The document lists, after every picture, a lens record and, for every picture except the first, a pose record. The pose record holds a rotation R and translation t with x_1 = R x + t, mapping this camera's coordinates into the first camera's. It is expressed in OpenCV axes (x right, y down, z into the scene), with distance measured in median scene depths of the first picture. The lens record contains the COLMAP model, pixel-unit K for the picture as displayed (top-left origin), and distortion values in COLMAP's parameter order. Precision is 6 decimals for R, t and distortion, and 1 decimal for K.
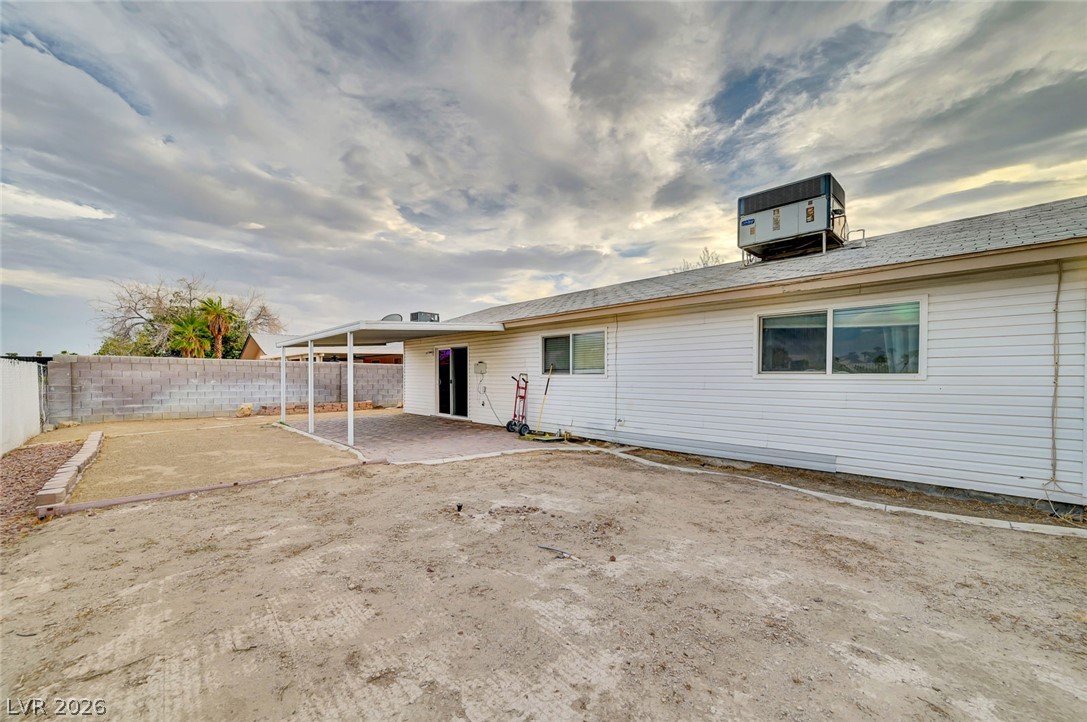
lens RADIAL K [[439.5, 0, 544.9], [0, 439.5, 369.6], [0, 0, 1]] dist [0.000986, 0.000310]
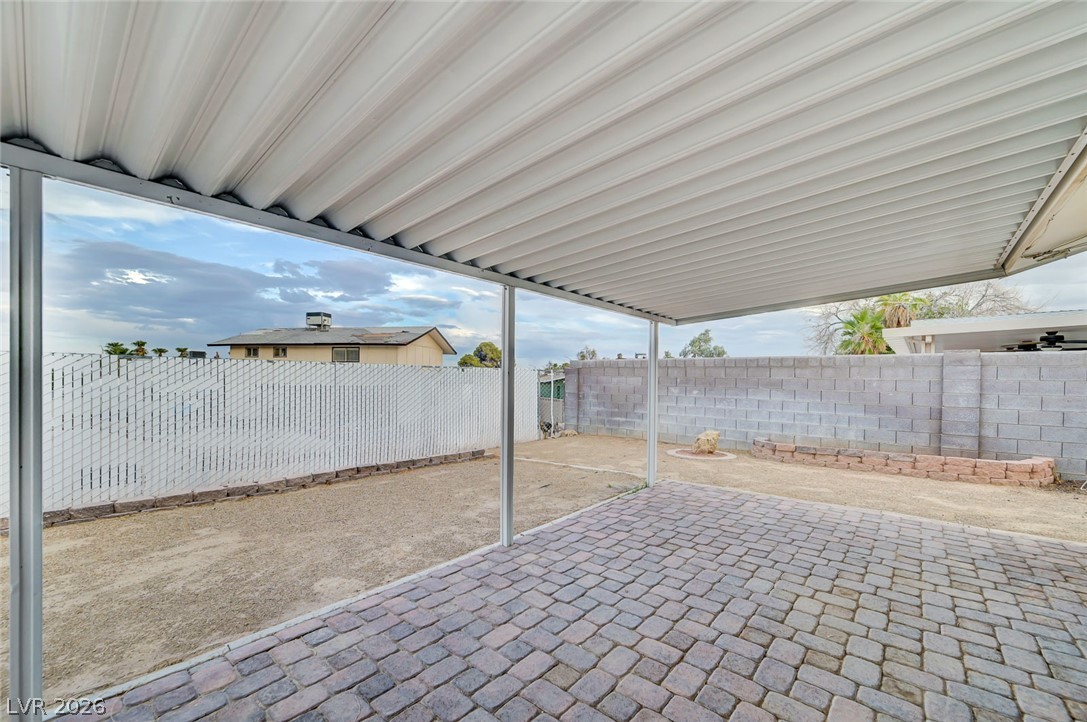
lens RADIAL K [[432.6, 0, 547.4], [0, 432.6, 378.5], [0, 0, 1]] dist [0.003488, 0.000232]
pose [[0.105882, -0.001724, -0.994377, -0.210768], [0.009657, 0.999953, -0.000706, 0.007783], [0.994332, -0.009528, 0.105894, 1.200072]]
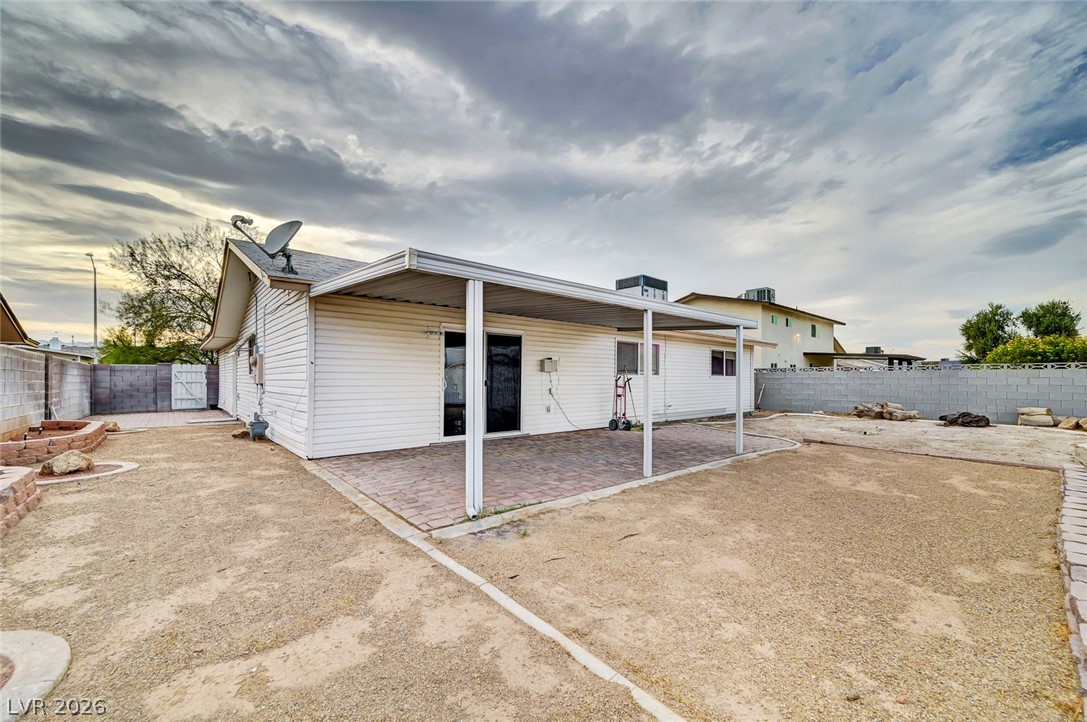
lens RADIAL K [[434.3, 0, 544.4], [0, 434.3, 377.2], [0, 0, 1]] dist [-0.014520, 0.000116]
pose [[0.048212, 0.003632, 0.998831, -1.297122], [-0.023305, 0.999725, -0.002510, 0.029277], [-0.998565, -0.023157, 0.048283, 1.328741]]
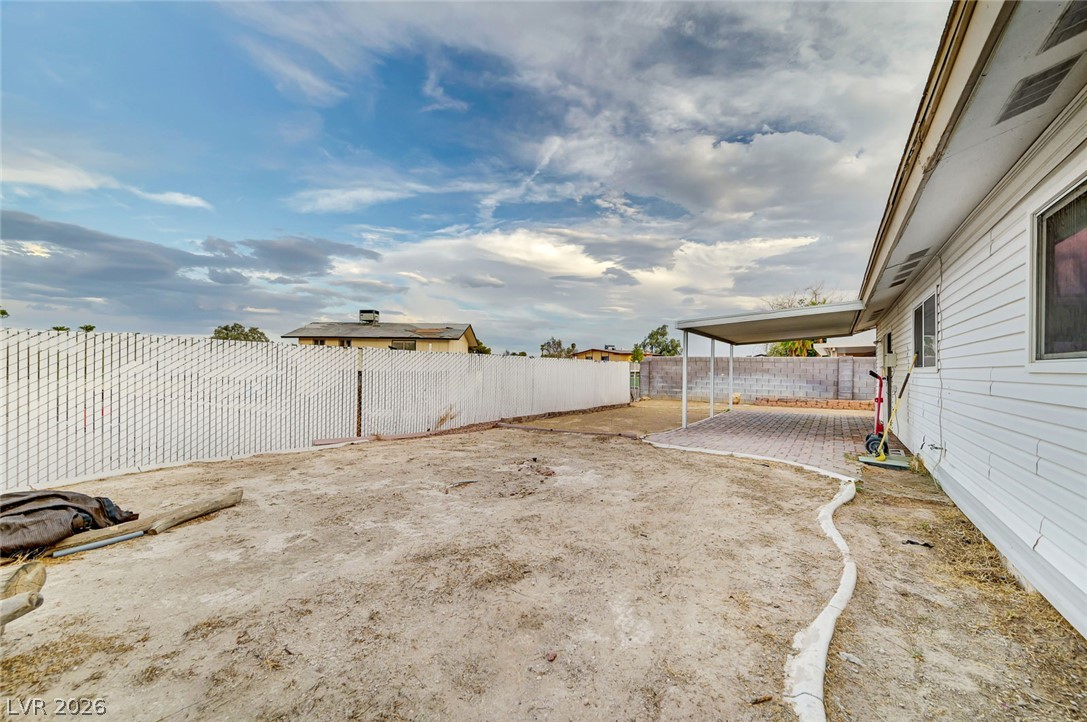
lens RADIAL K [[439.5, 0, 544.9], [0, 439.5, 369.6], [0, 0, 1]] dist [0.000986, 0.000310]
pose [[0.215786, 0.003041, -0.976436, 0.622064], [0.001984, 0.999992, 0.003553, 0.012535], [0.976439, -0.002703, 0.215778, 0.390198]]
